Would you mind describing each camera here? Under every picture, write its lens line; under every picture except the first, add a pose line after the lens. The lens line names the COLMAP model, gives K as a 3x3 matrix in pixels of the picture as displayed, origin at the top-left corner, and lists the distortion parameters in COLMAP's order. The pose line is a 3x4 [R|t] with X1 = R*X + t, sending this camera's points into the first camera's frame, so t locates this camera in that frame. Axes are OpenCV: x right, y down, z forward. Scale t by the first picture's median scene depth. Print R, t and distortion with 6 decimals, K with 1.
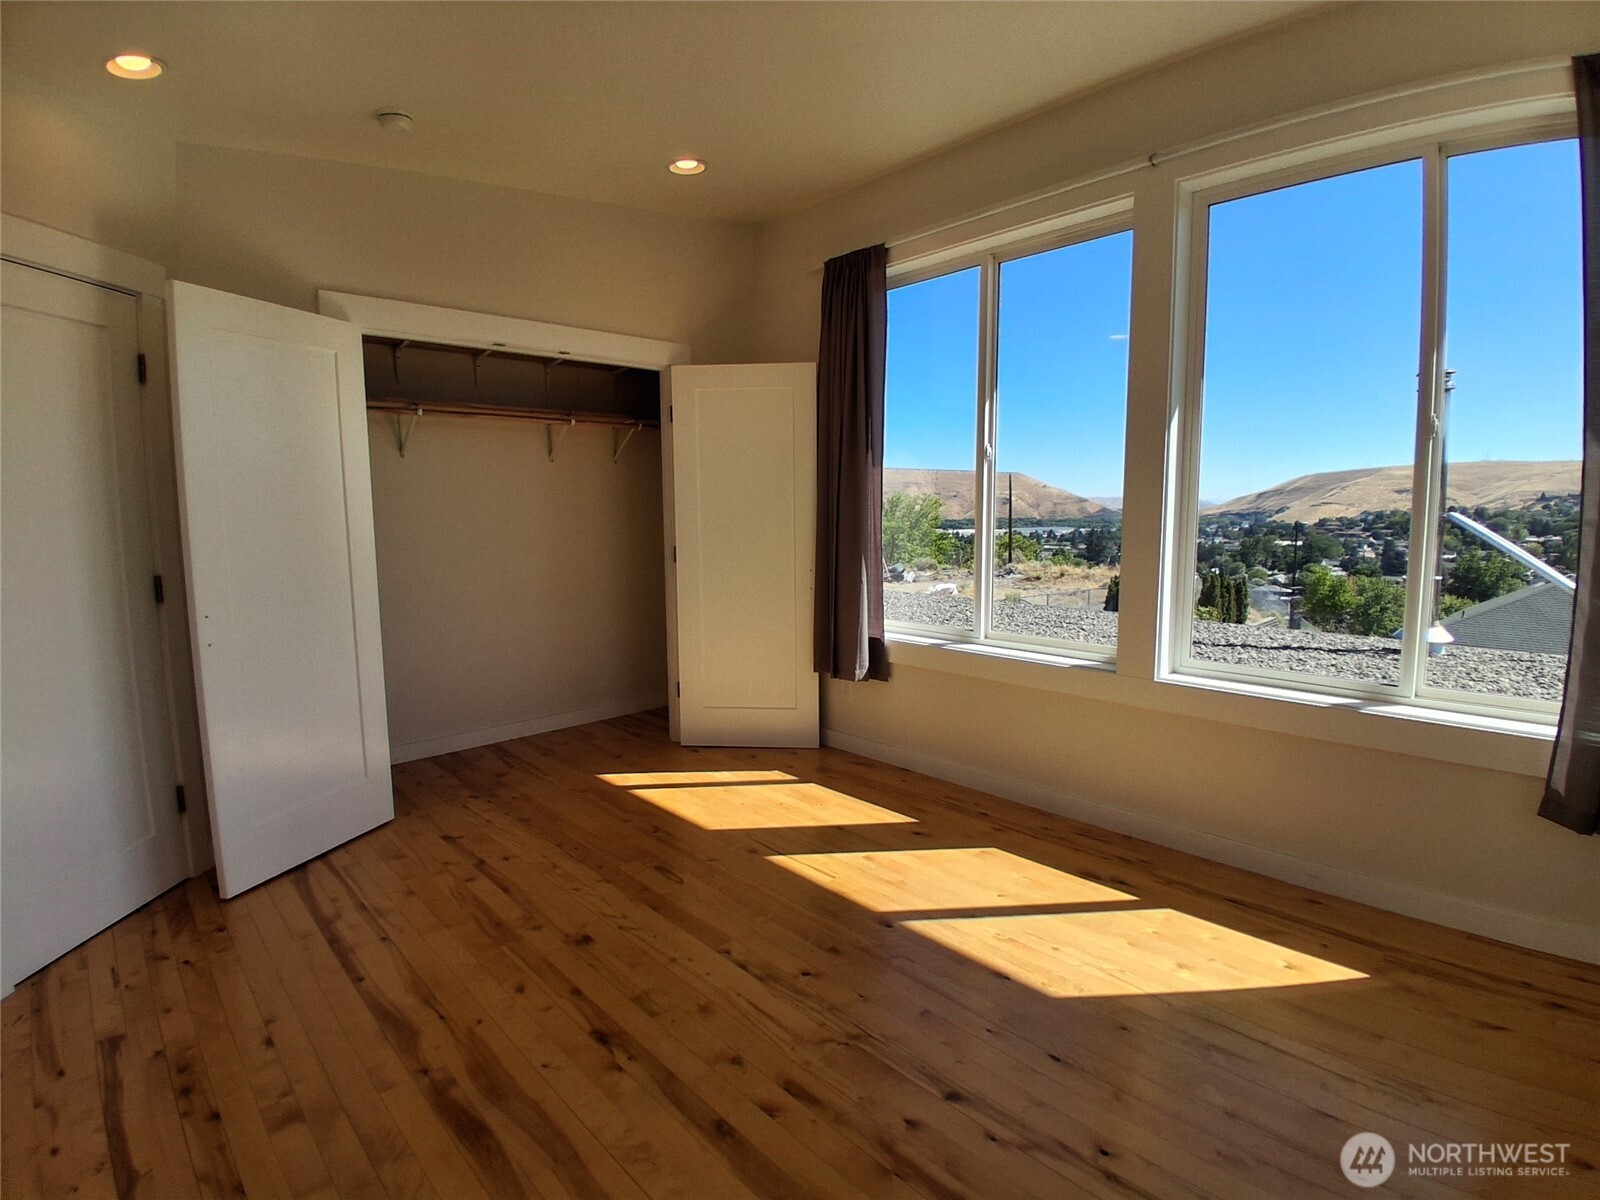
lens RADIAL K [[792.5, 0, 800.0], [0, 792.5, 600.0], [0, 0, 1]] dist [-0.009066, -0.037349]
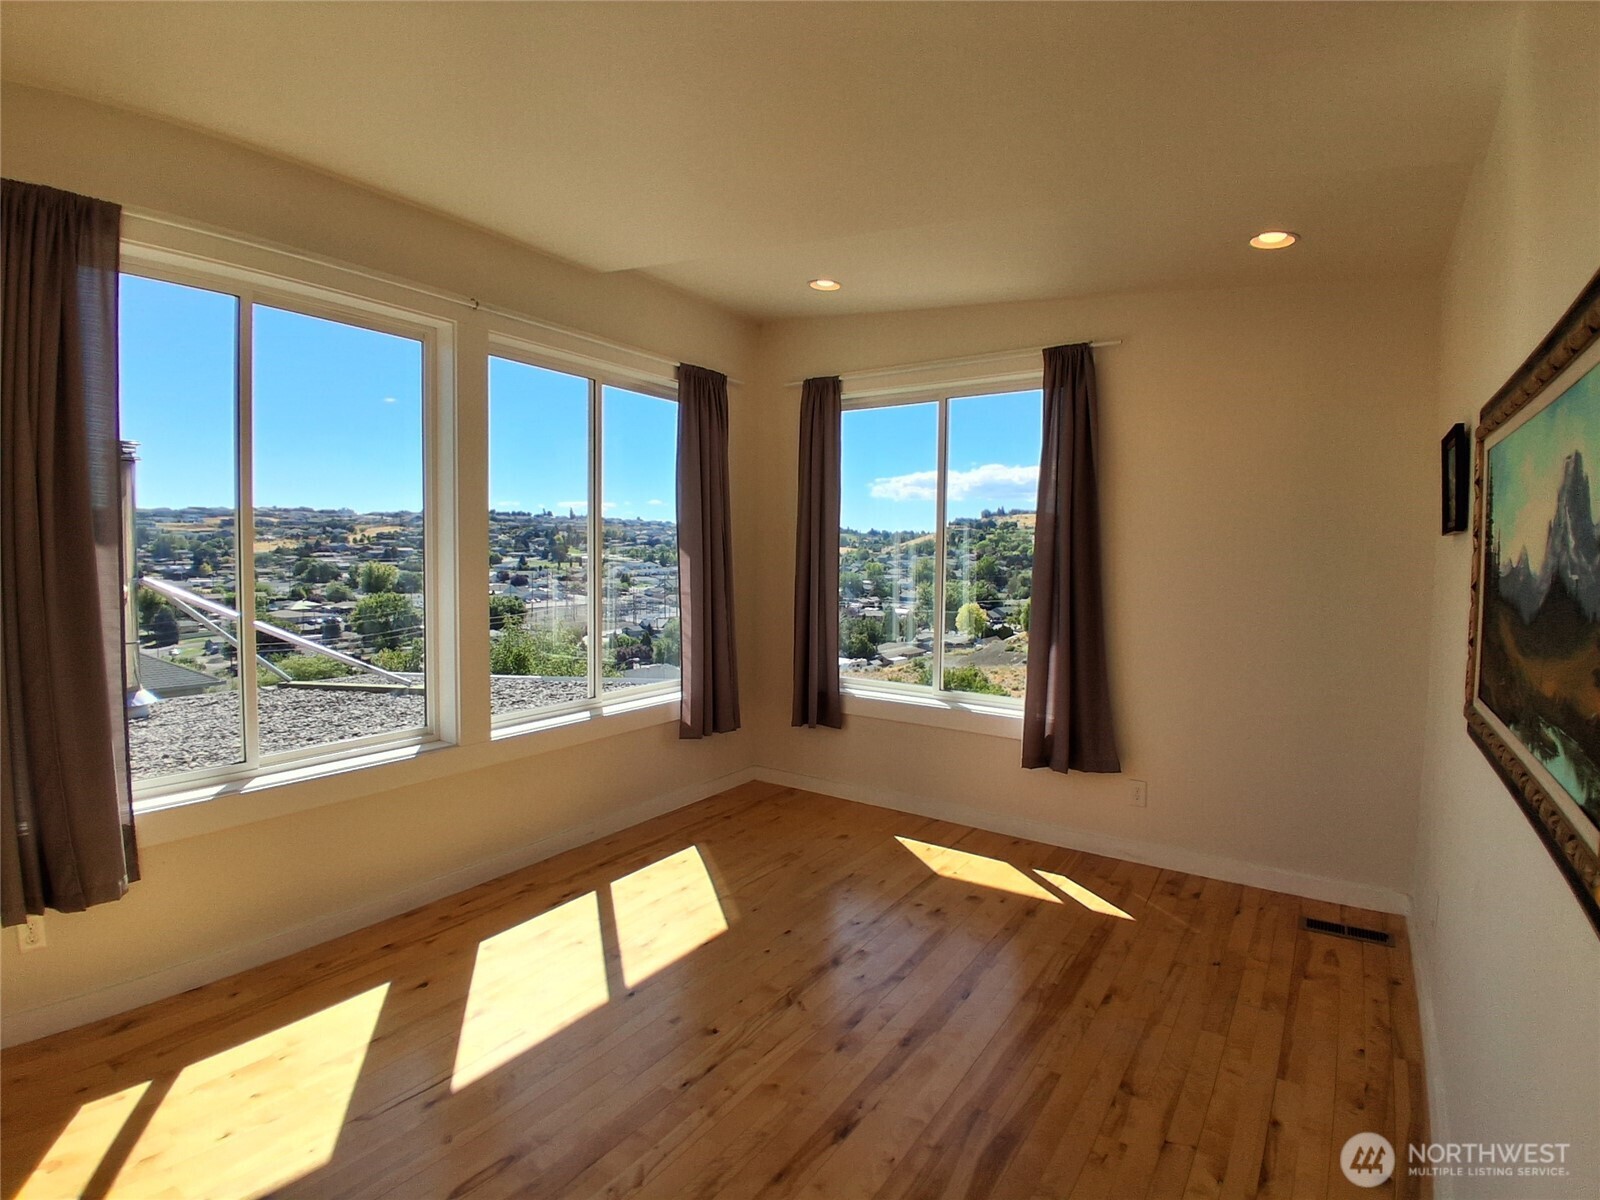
lens RADIAL K [[792.5, 0, 800.0], [0, 792.5, 600.0], [0, 0, 1]] dist [-0.009066, -0.037349]
pose [[-0.226768, -0.053937, 0.972454, -0.888521], [0.104285, 0.991381, 0.079305, -0.169698], [-0.968350, 0.119396, -0.219188, 0.884253]]
